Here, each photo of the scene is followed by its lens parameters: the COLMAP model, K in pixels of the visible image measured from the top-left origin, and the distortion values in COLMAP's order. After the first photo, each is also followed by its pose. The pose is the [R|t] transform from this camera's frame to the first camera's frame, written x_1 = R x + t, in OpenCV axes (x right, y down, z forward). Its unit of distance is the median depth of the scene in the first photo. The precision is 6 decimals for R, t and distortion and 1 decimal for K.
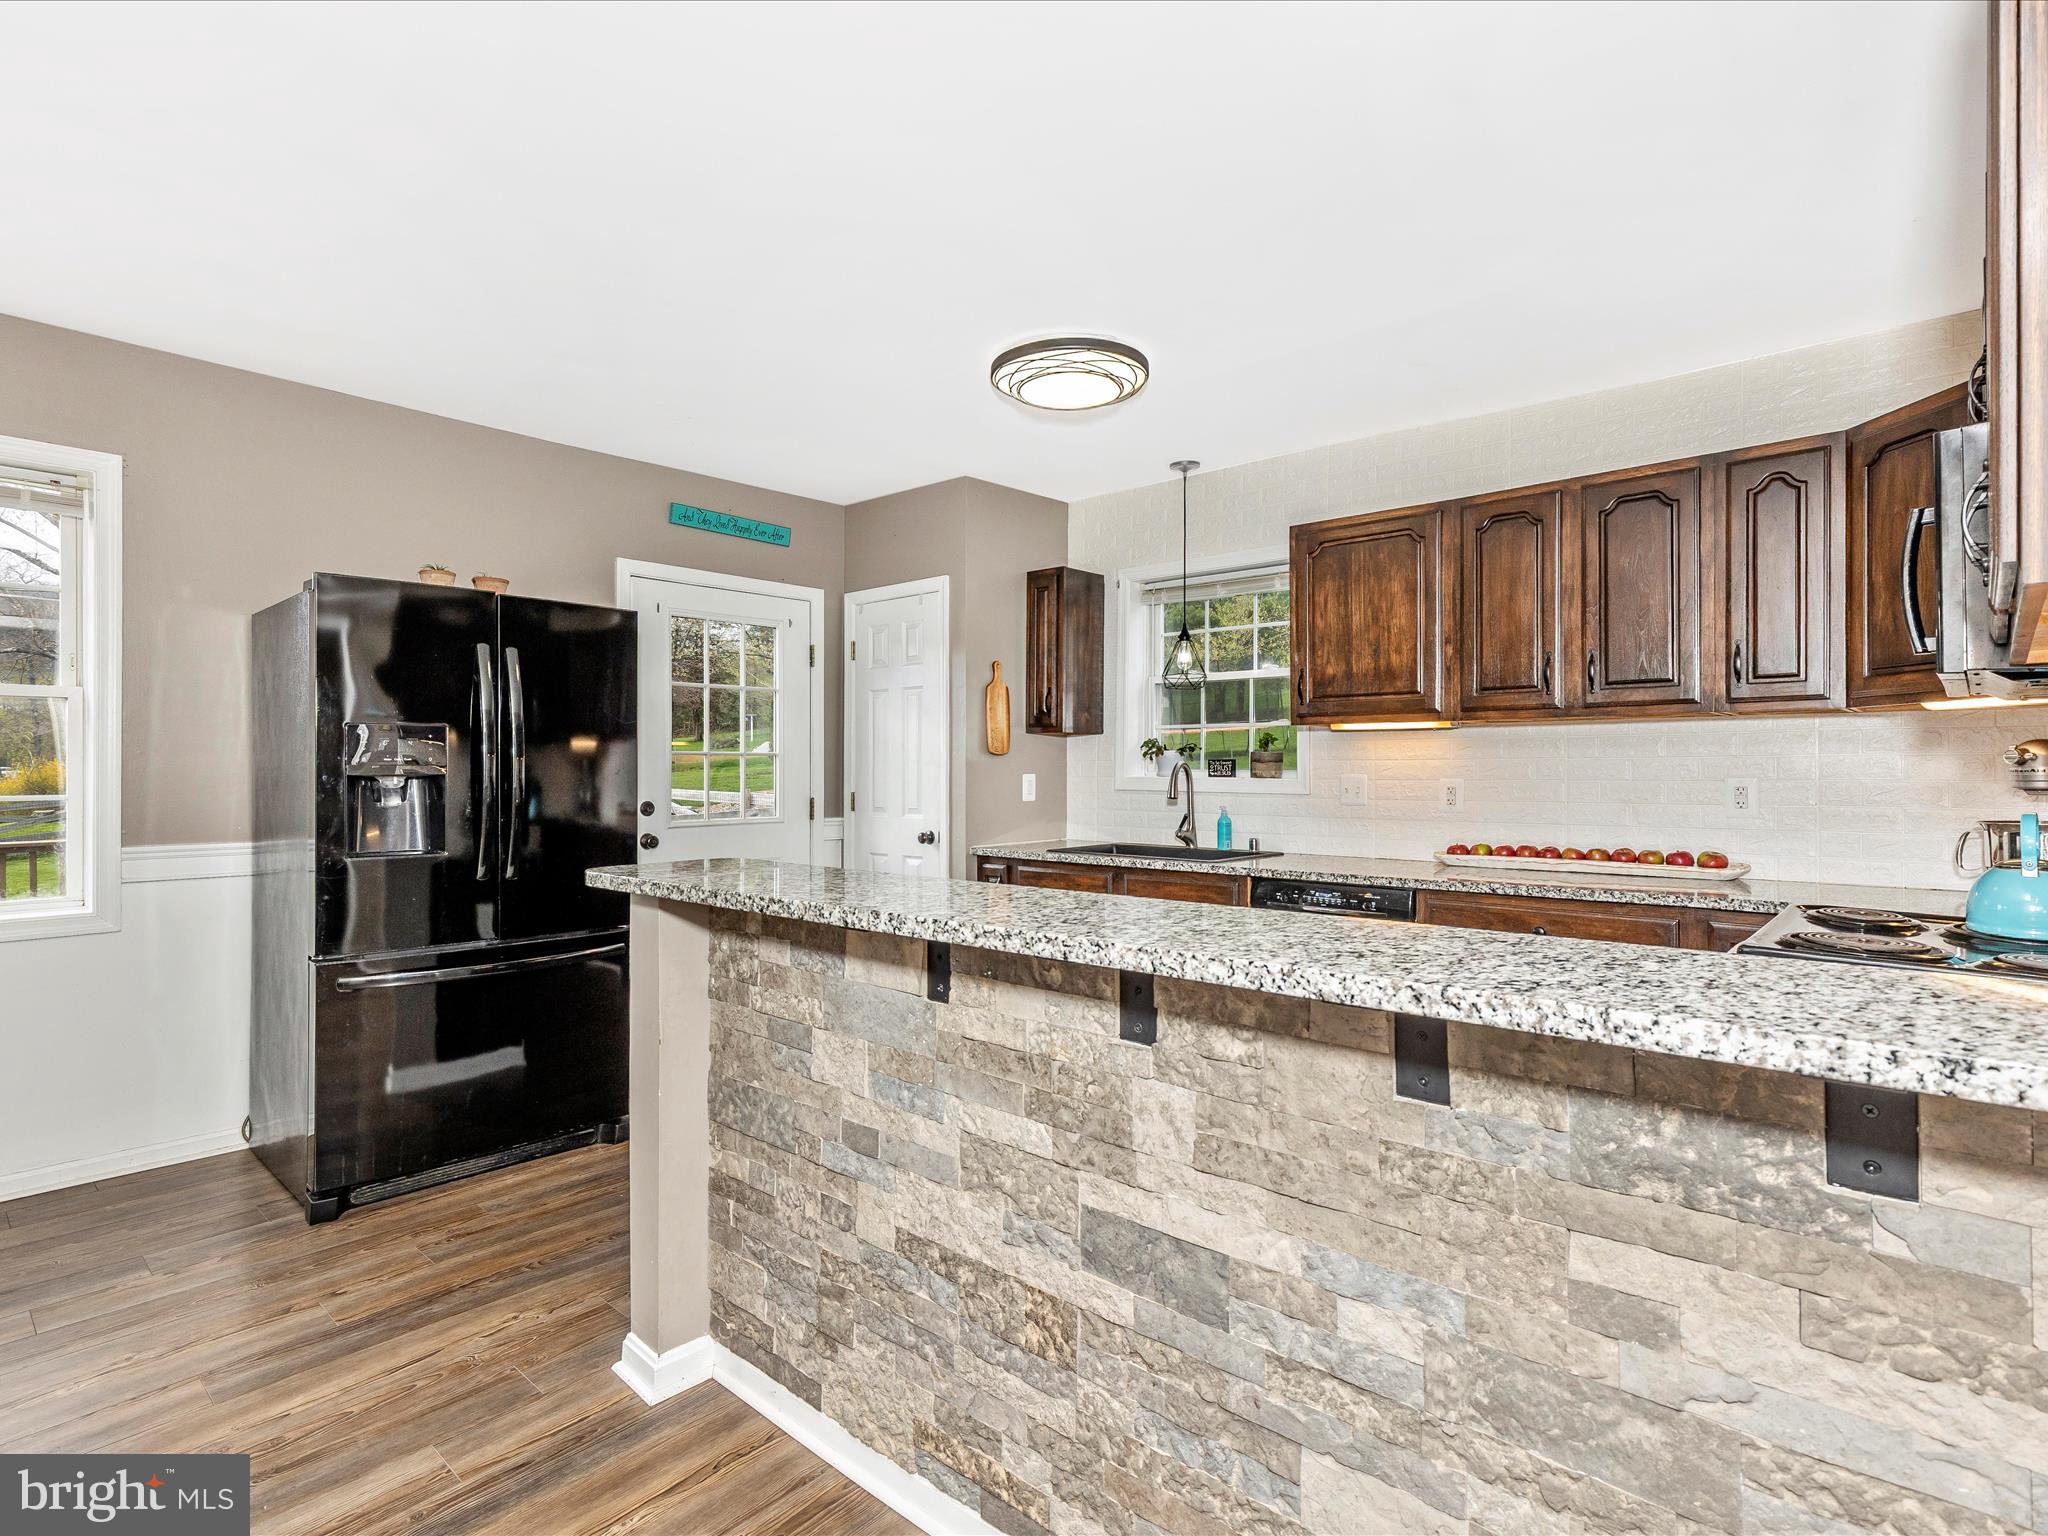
lens RADIAL K [[1036.4, 0, 1067.8], [0, 1036.4, 769.0], [0, 0, 1]] dist [0.005232, -0.001393]
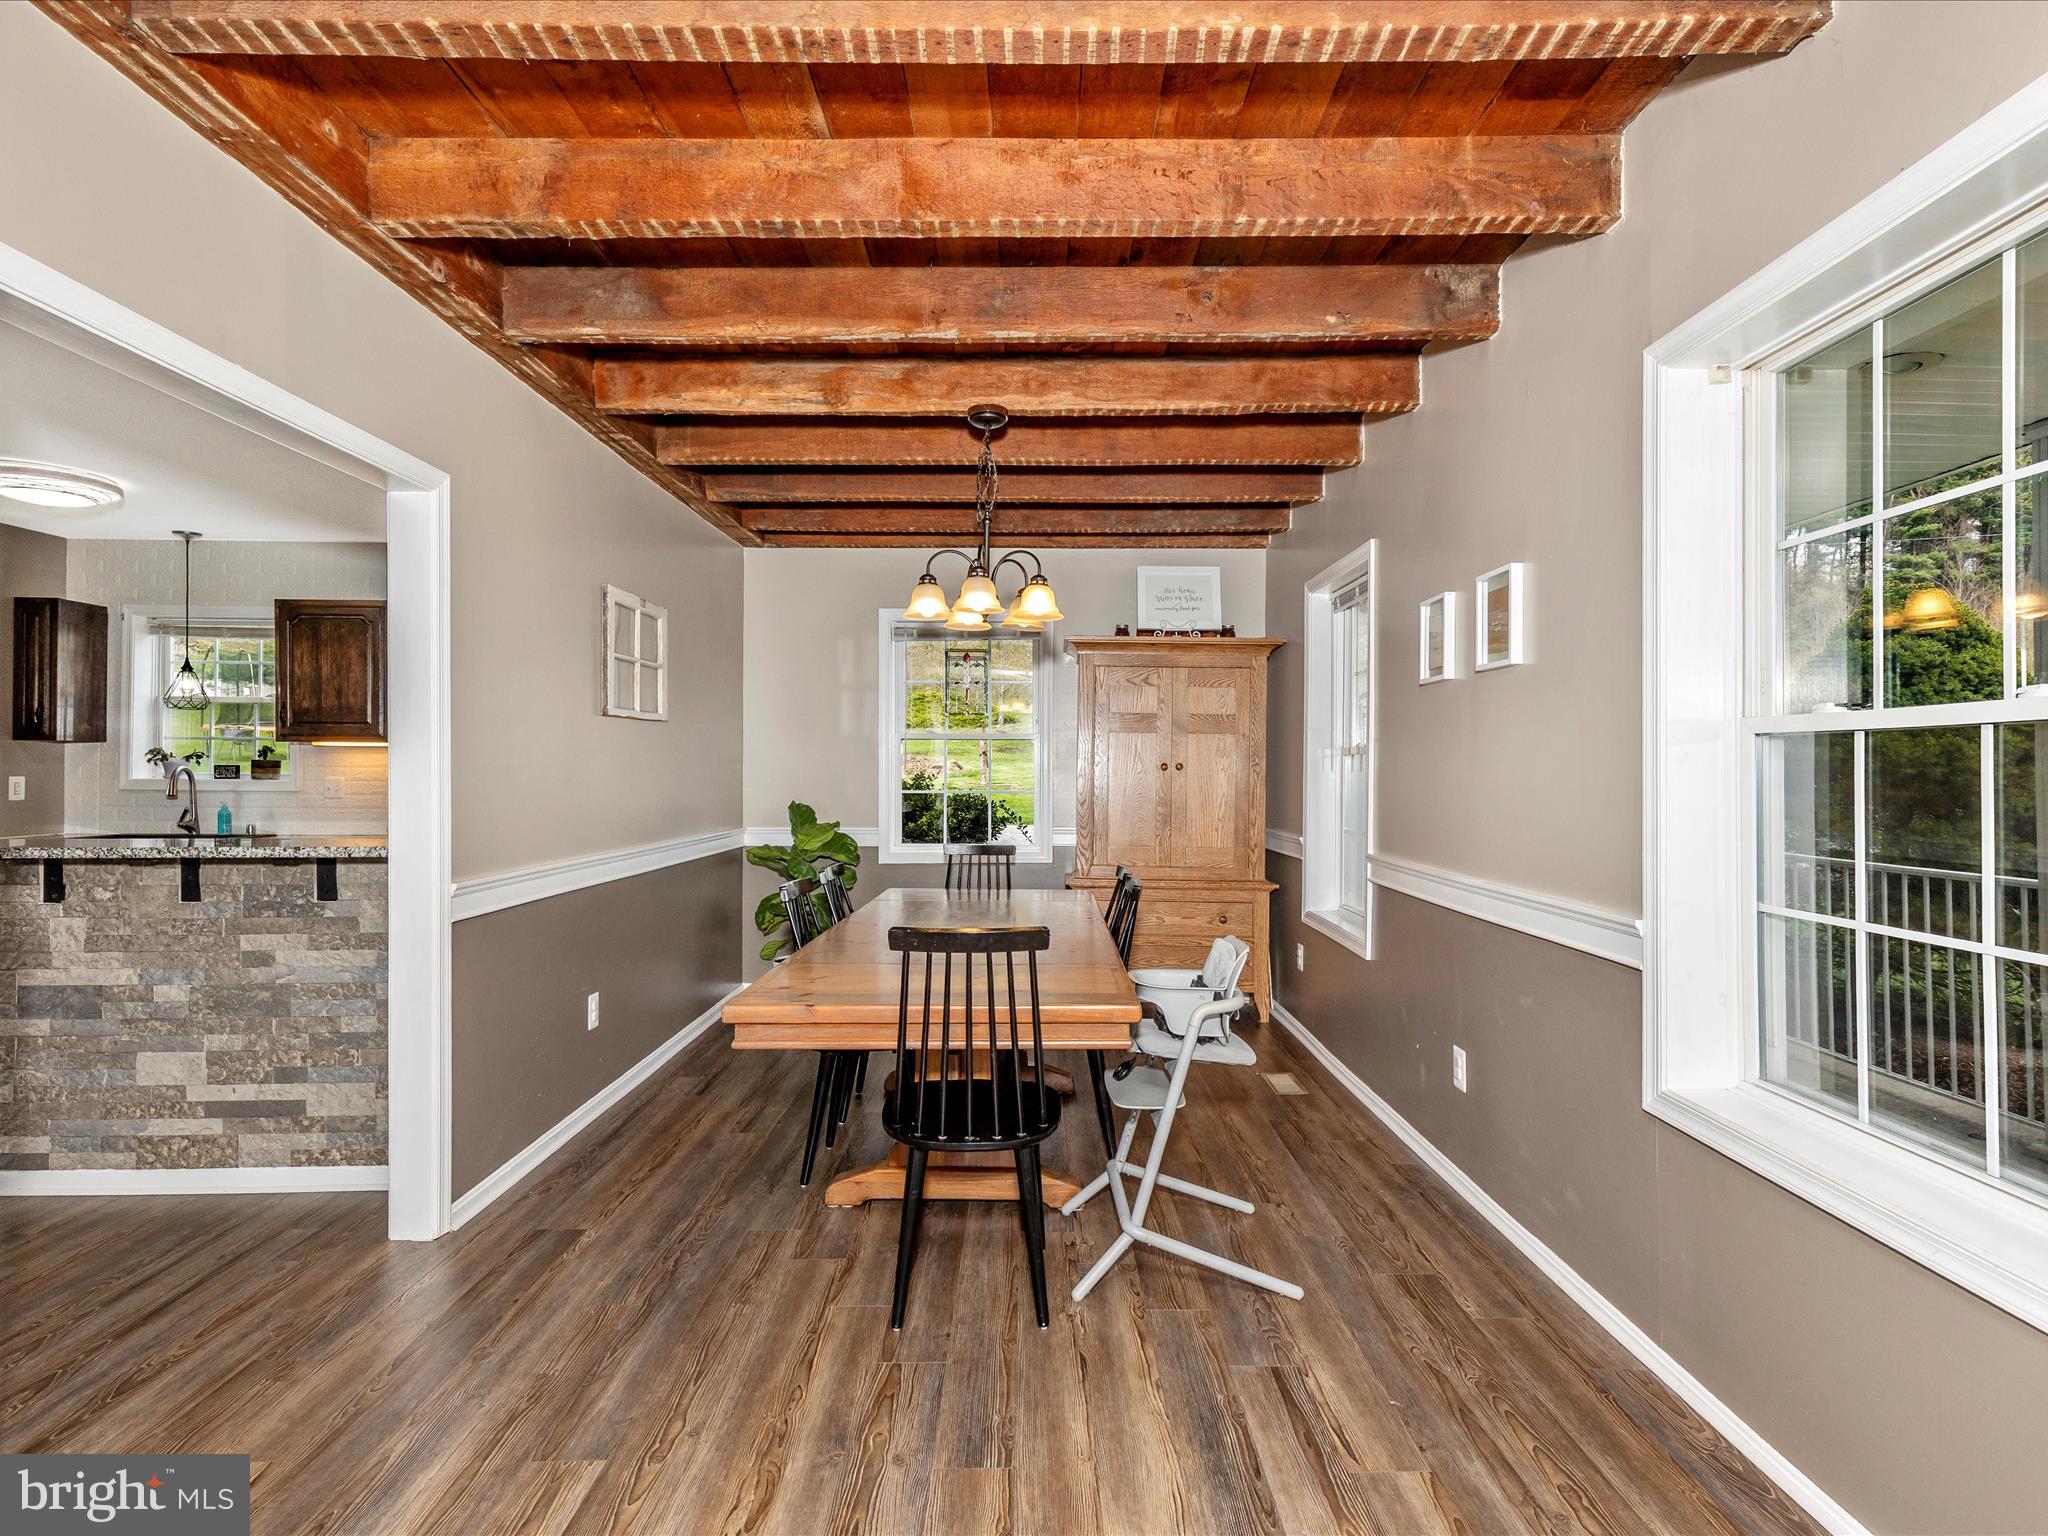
lens RADIAL K [[1044.5, 0, 1028.2], [0, 1044.5, 760.1], [0, 0, 1]] dist [0.008695, -0.001039]
pose [[0.757716, 0.007130, 0.652546, 0.078458], [-0.000945, 0.999951, -0.009829, -0.005923], [-0.652584, 0.006831, 0.757686, -0.903367]]
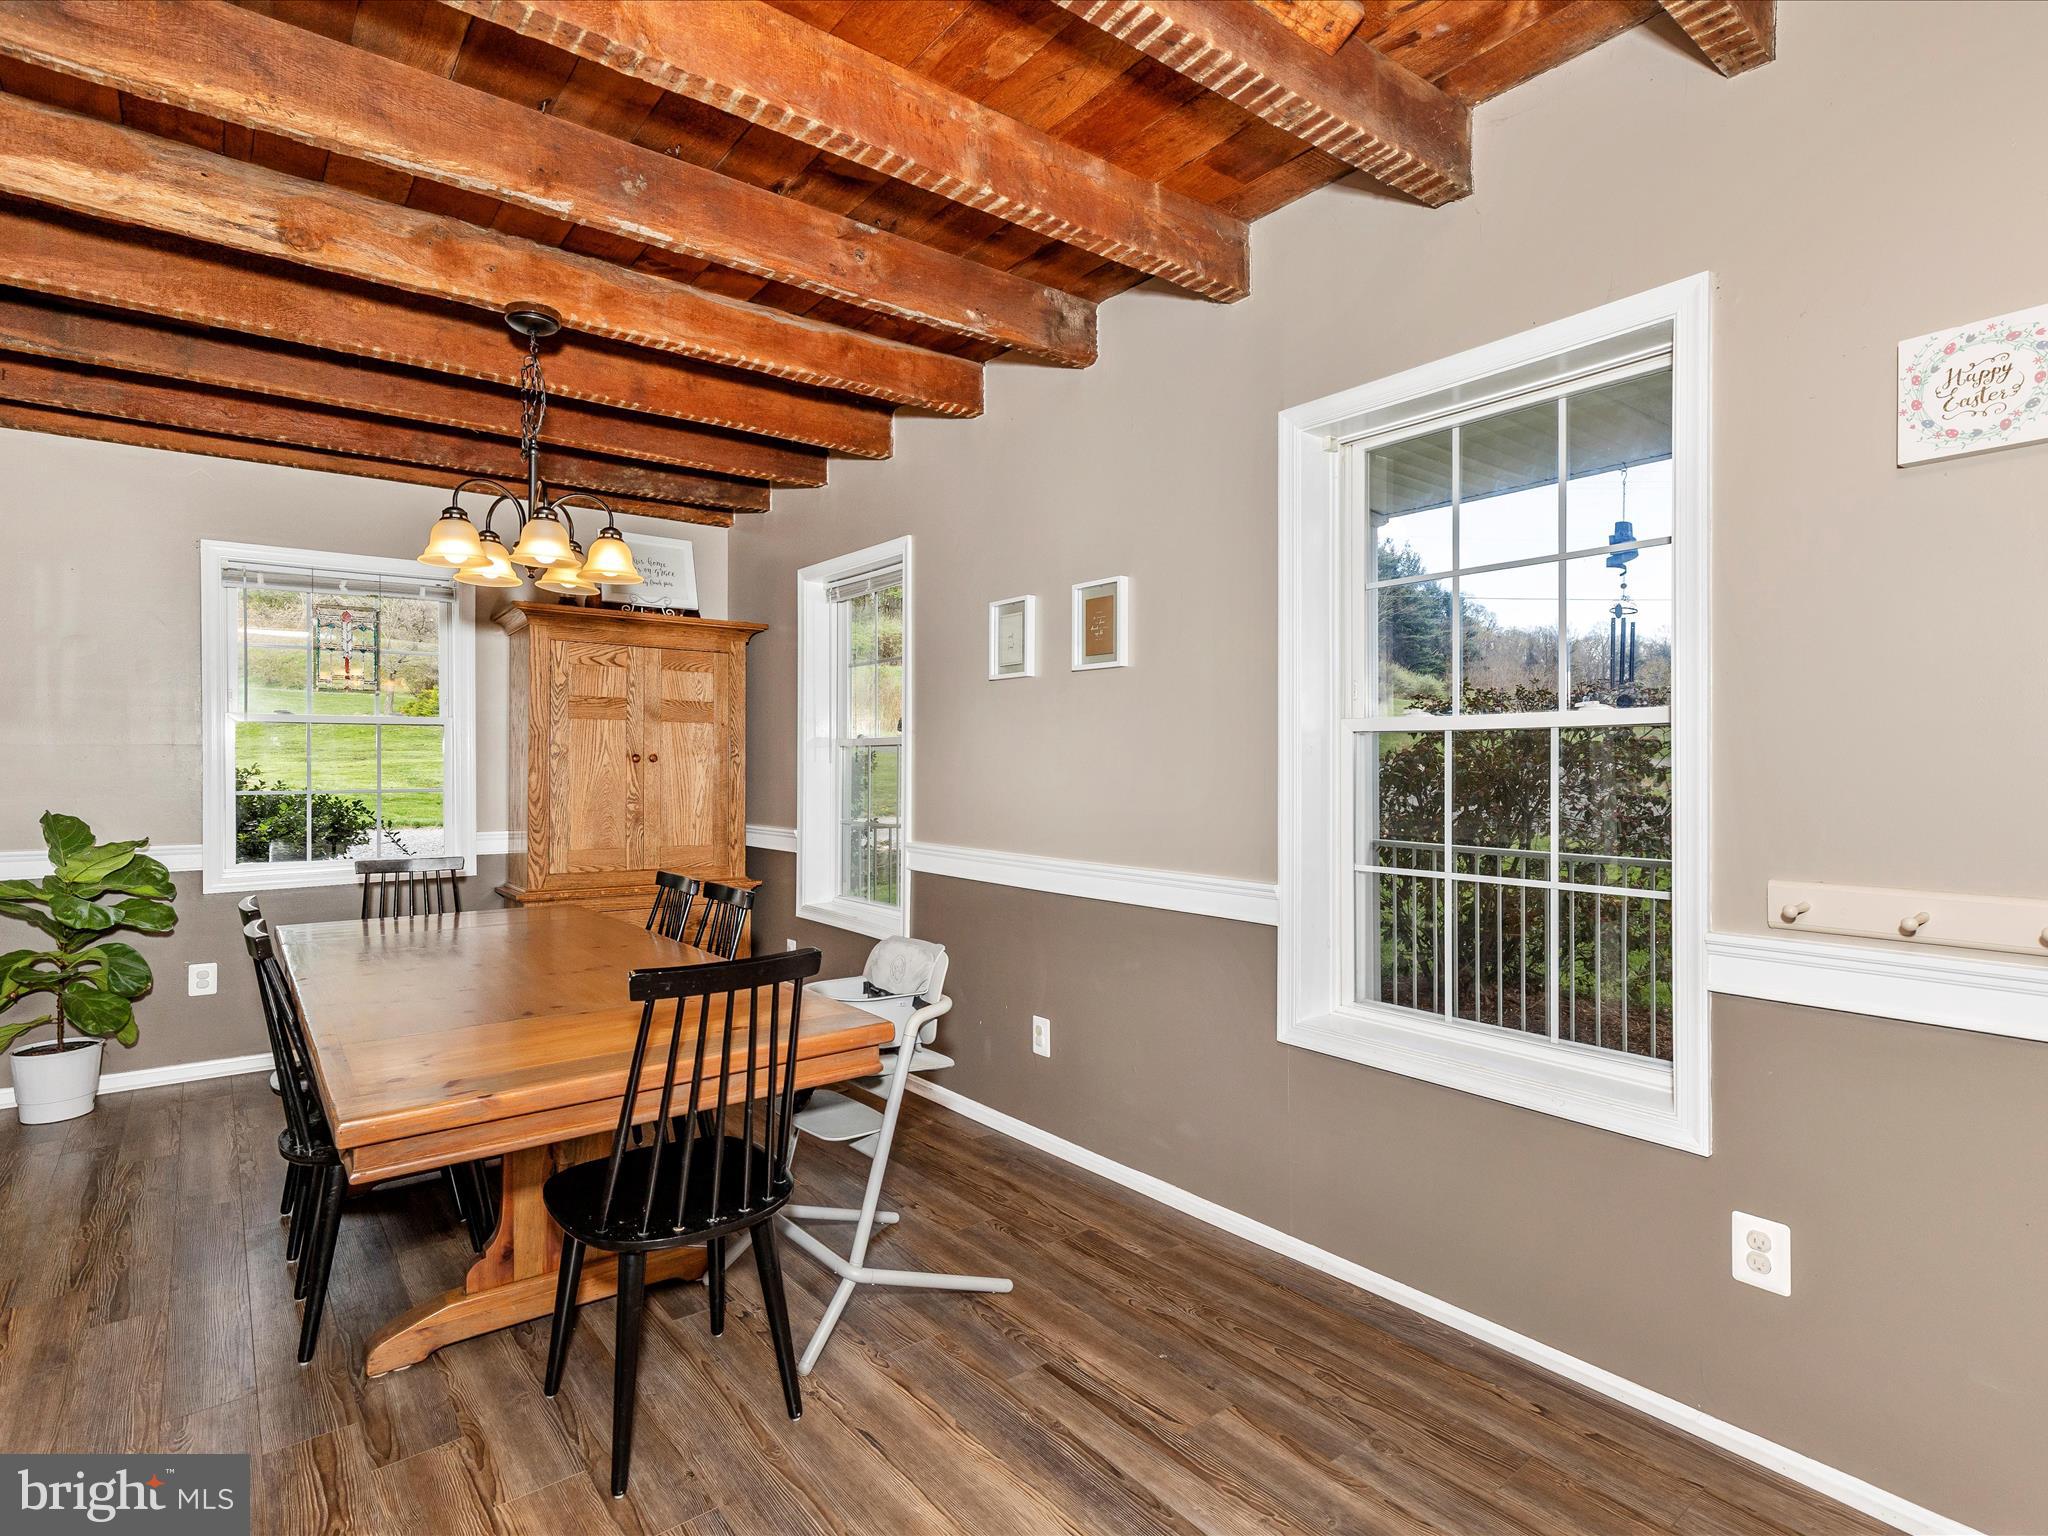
lens RADIAL K [[1044.5, 0, 1025.4], [0, 1044.5, 755.1], [0, 0, 1]] dist [0.015712, -0.000577]
pose [[0.204641, 0.003496, 0.978831, -0.017480], [0.003270, 0.999986, -0.004255, -0.008130], [-0.978832, 0.004072, 0.204626, -0.621679]]
